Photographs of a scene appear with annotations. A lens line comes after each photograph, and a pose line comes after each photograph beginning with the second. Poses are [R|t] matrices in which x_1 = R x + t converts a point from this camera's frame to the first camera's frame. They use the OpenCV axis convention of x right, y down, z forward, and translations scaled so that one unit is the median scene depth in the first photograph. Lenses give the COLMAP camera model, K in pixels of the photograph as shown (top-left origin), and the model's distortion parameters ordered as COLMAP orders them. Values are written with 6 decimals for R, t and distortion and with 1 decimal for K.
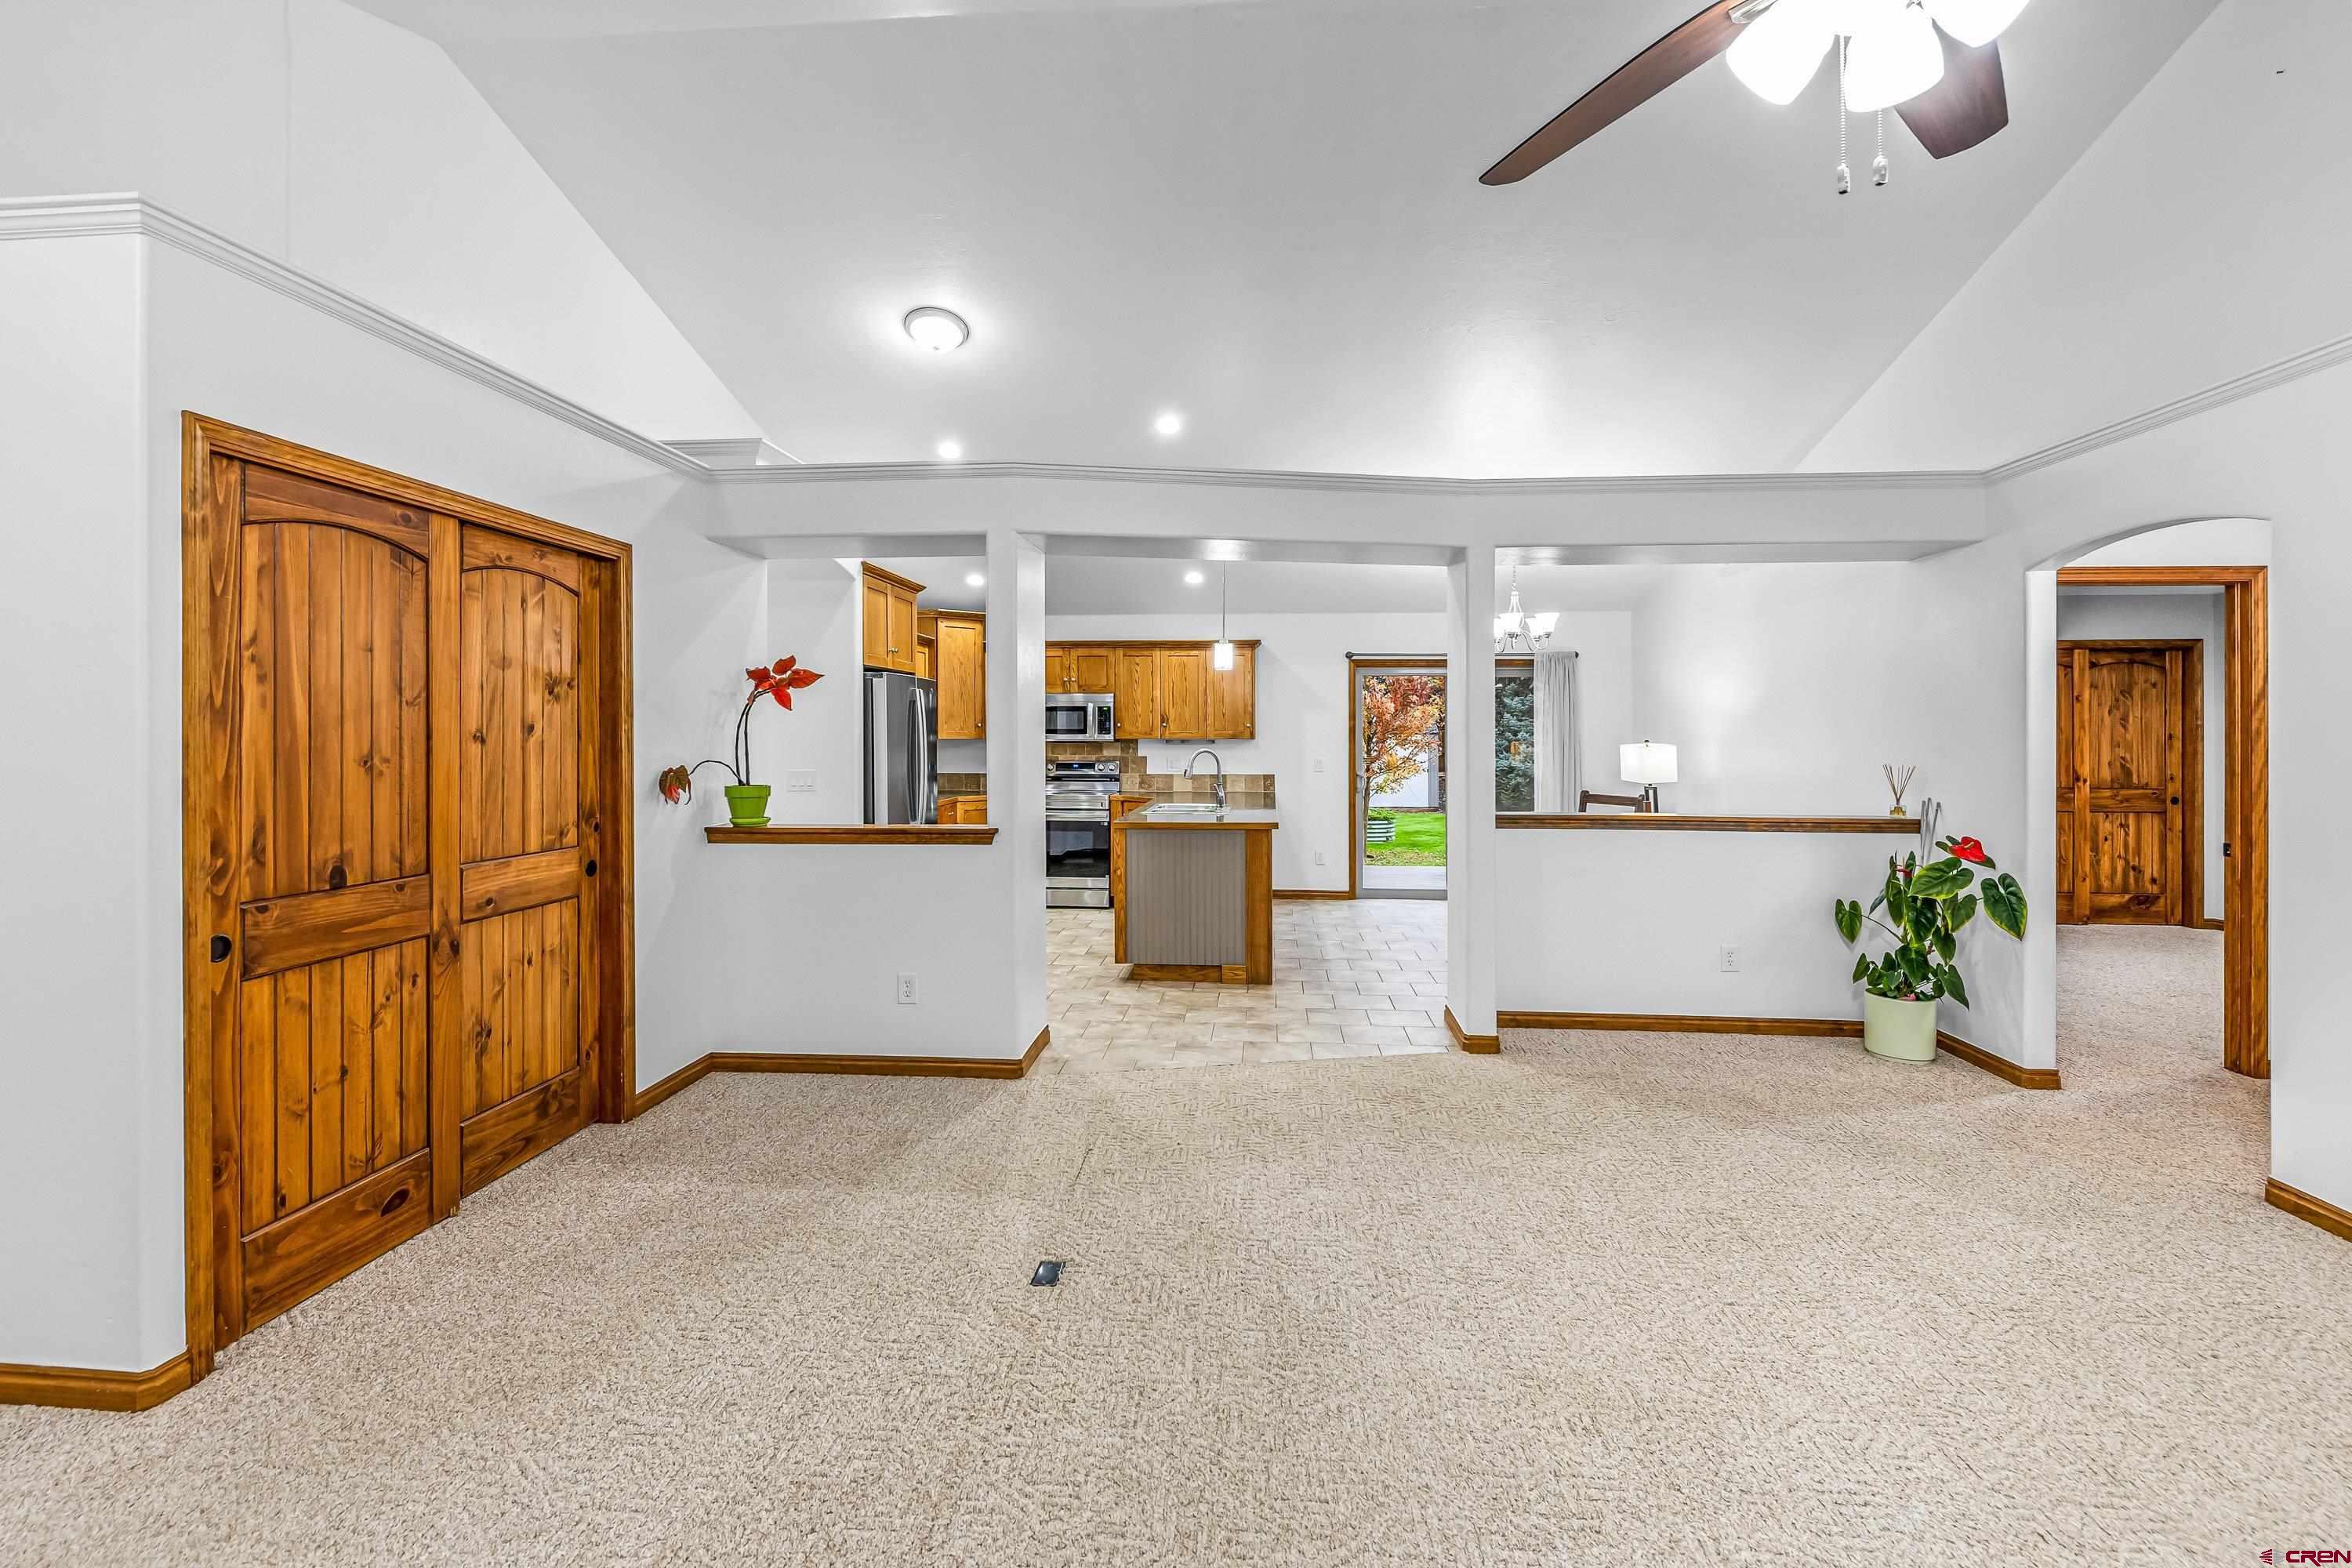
lens RADIAL K [[1044.6, 0, 1179.2], [0, 1044.6, 726.6], [0, 0, 1]] dist [-0.010164, -0.000050]
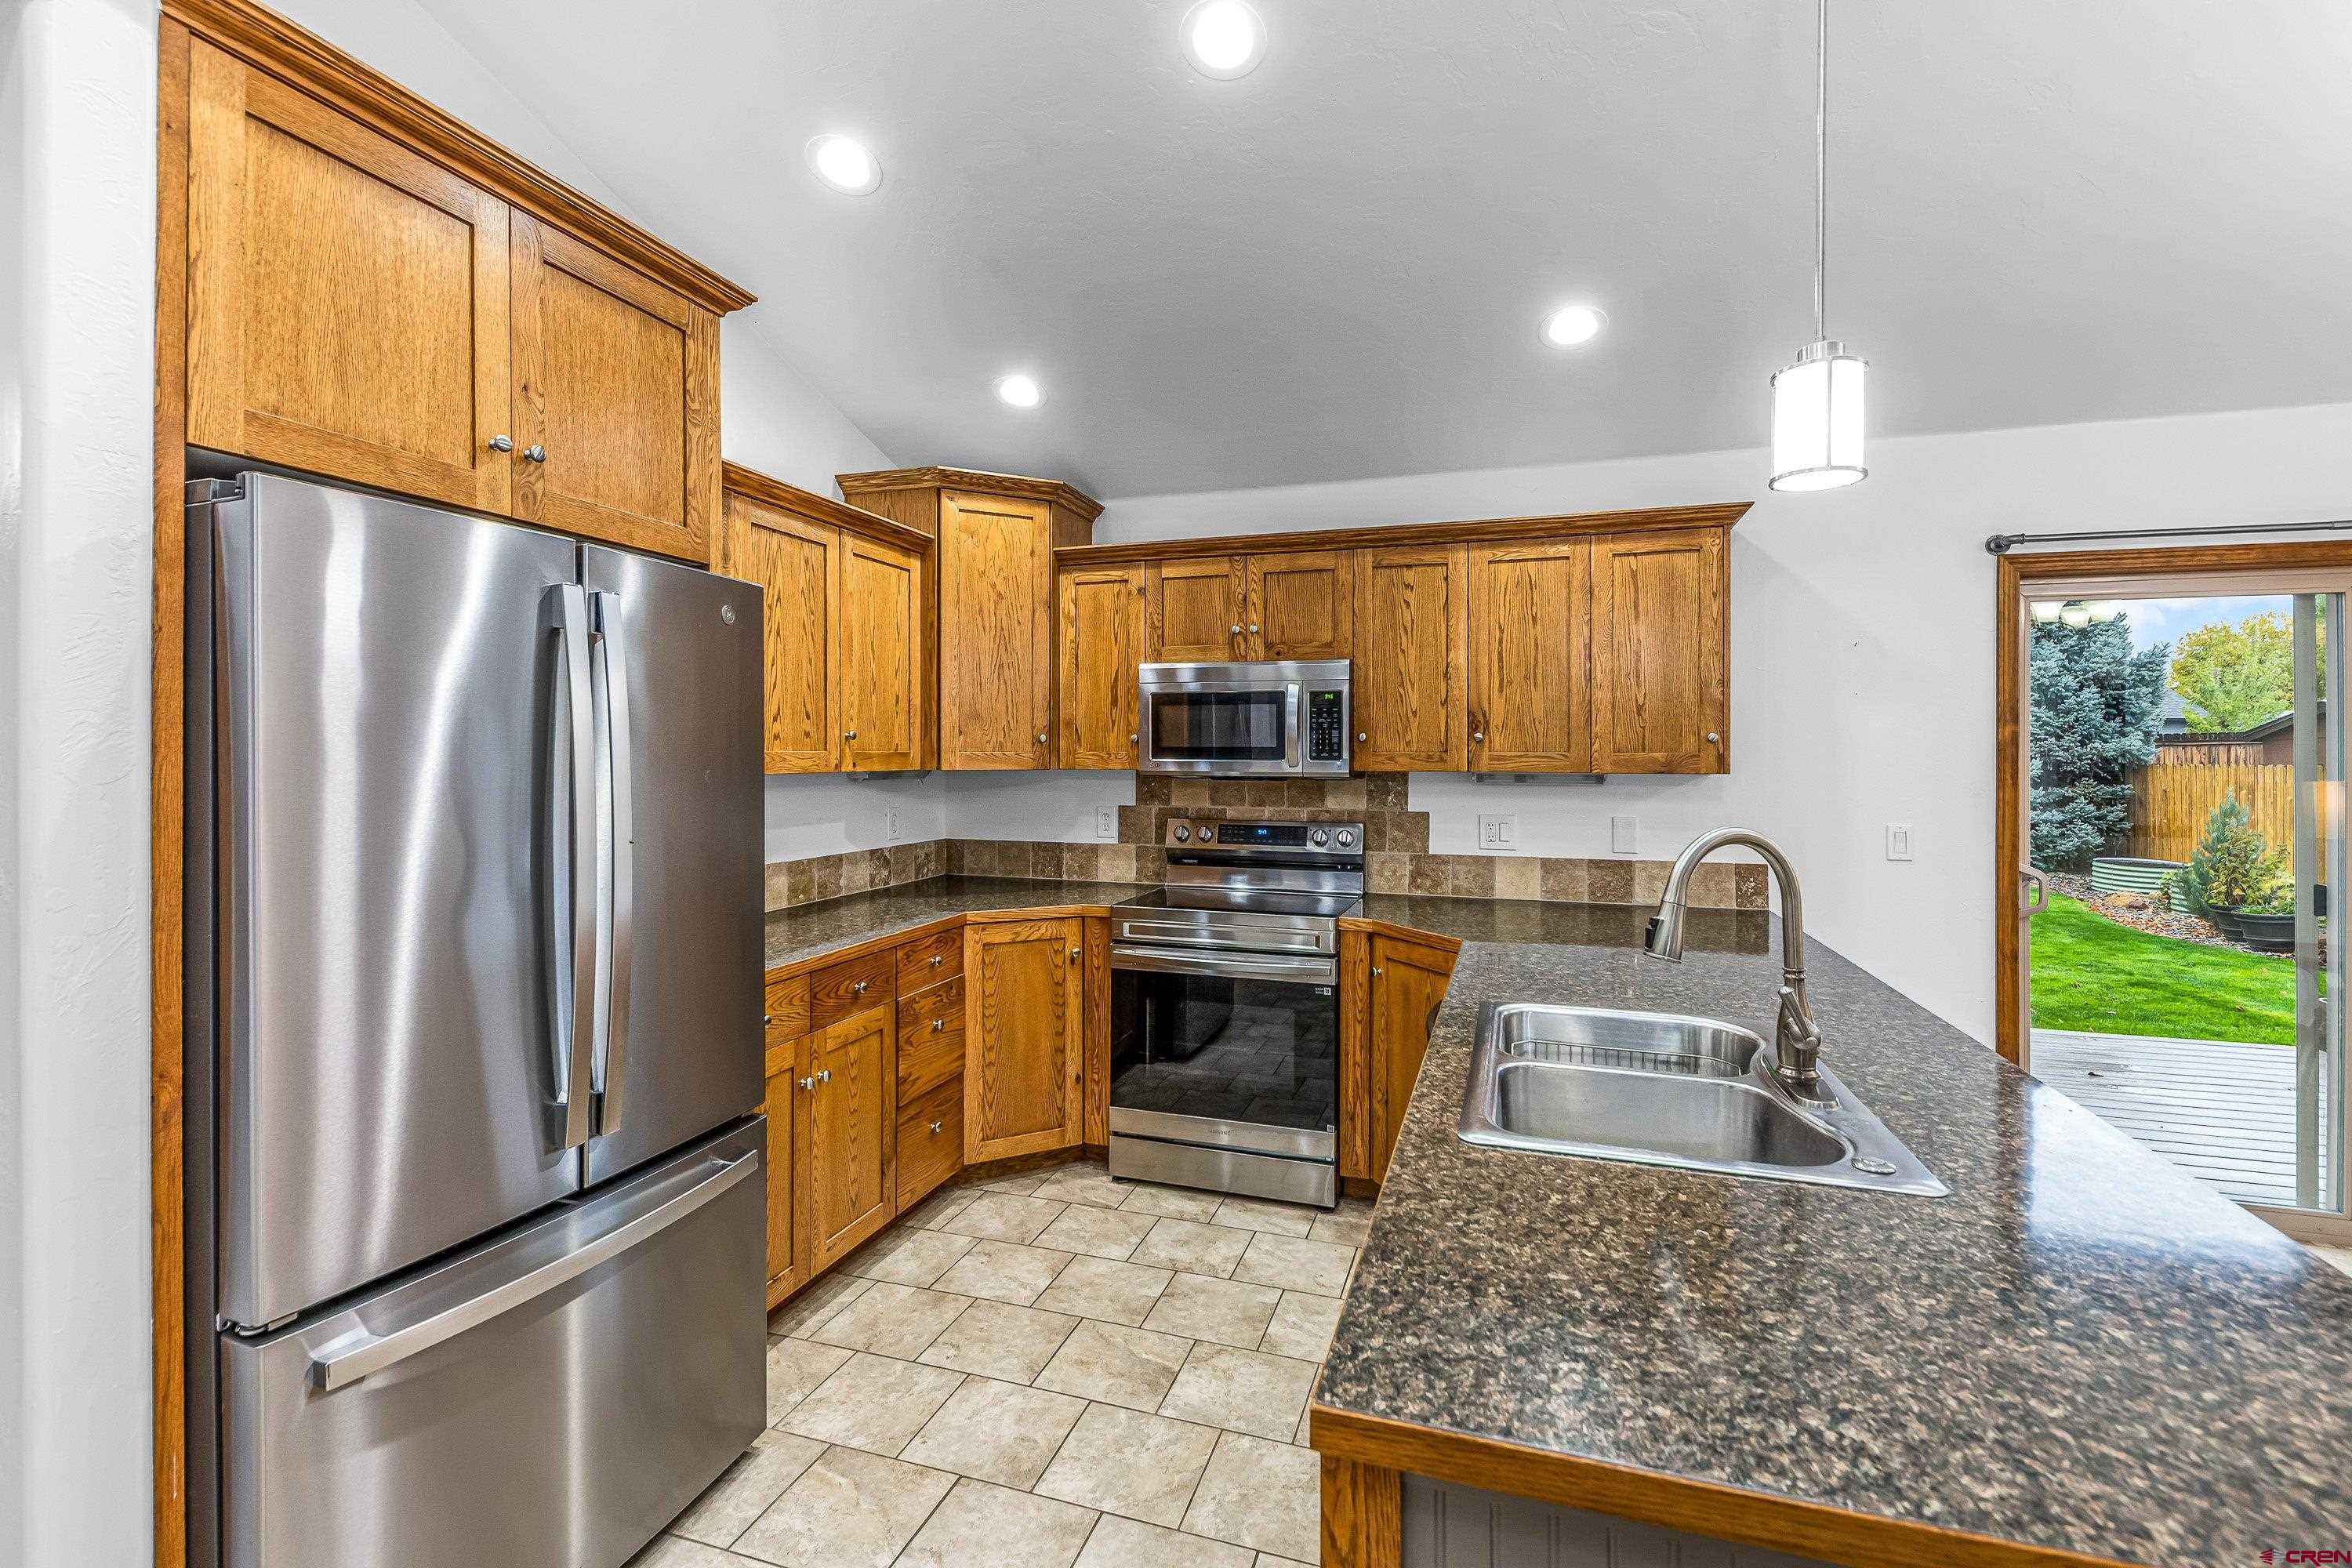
lens RADIAL K [[1054.8, 0, 1180.4], [0, 1054.8, 755.7], [0, 0, 1]] dist [0.011076, -0.007477]
pose [[0.971437, 0.002242, -0.237286, -0.071997], [-0.000568, 0.999974, 0.007125, 0.006613], [0.237296, -0.006787, 0.971414, 1.455563]]
